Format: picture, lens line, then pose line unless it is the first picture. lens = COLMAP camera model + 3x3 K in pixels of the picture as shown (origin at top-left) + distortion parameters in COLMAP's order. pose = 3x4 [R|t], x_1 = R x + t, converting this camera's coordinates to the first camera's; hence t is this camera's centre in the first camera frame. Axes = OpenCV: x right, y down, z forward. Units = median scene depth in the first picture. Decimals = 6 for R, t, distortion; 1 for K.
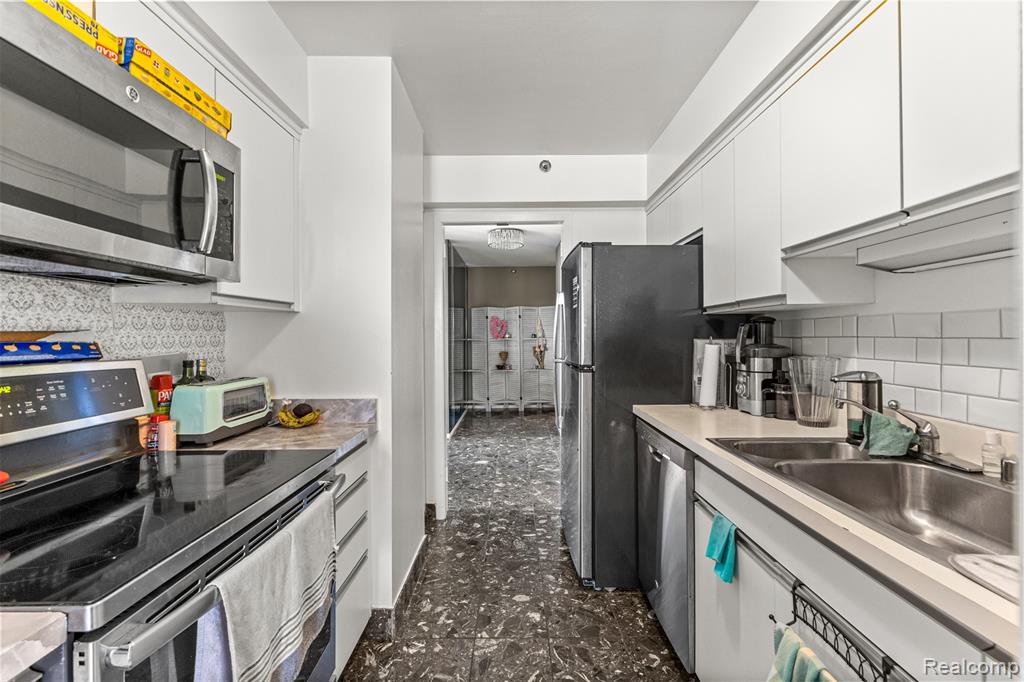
lens RADIAL K [[450.3, 0, 511.9], [0, 450.3, 333.9], [0, 0, 1]] dist [0.014005, -0.000143]
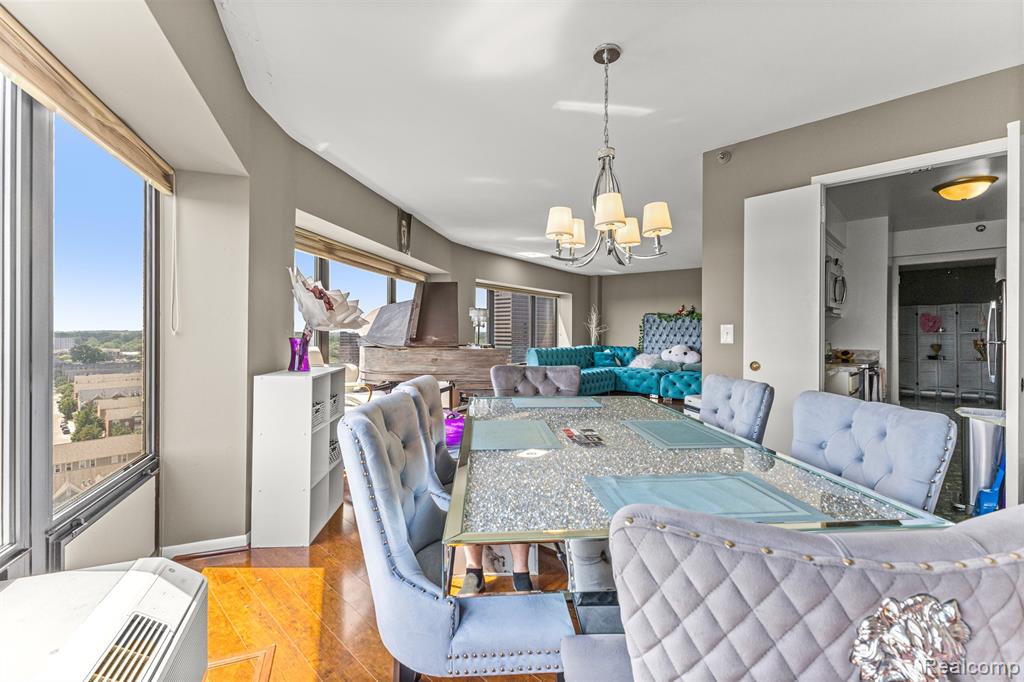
lens RADIAL K [[450.3, 0, 511.9], [0, 450.3, 333.9], [0, 0, 1]] dist [0.014005, -0.000143]
pose [[0.730680, 0.006500, -0.682689, -0.057032], [-0.003033, 0.999976, 0.006275, 0.036084], [0.682713, -0.002515, 0.730682, -2.099496]]
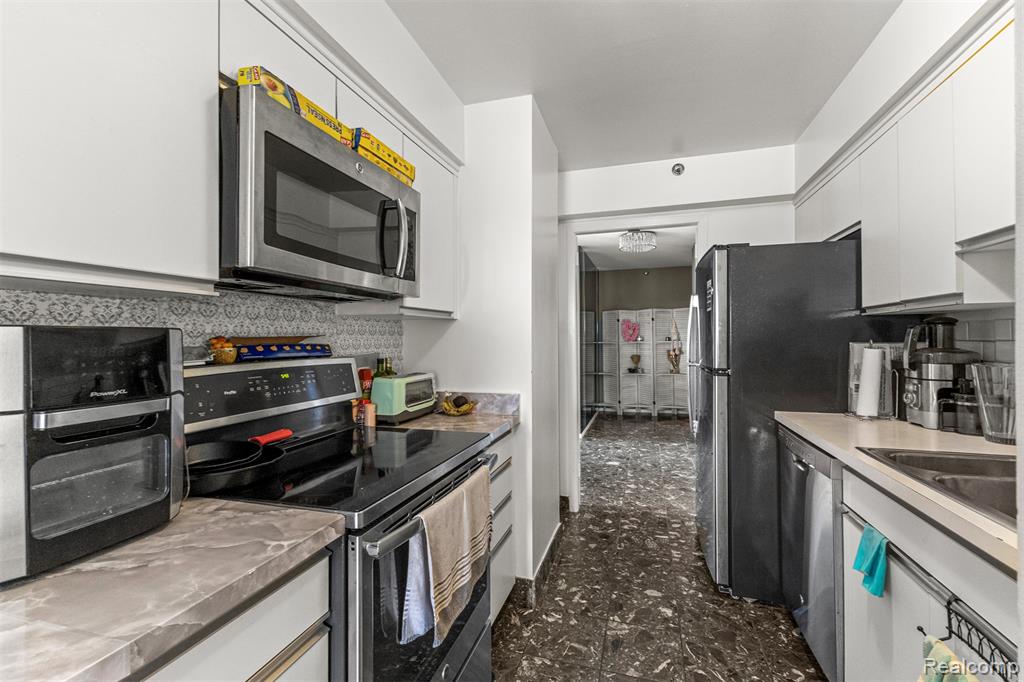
lens RADIAL K [[450.6, 0, 511.4], [0, 450.6, 339.3], [0, 0, 1]] dist [0.011814, -0.000156]
pose [[0.958733, -0.000479, -0.284306, 0.006087], [0.001982, 0.999986, 0.005000, -0.001194], [0.284300, -0.005357, 0.958721, -0.094322]]
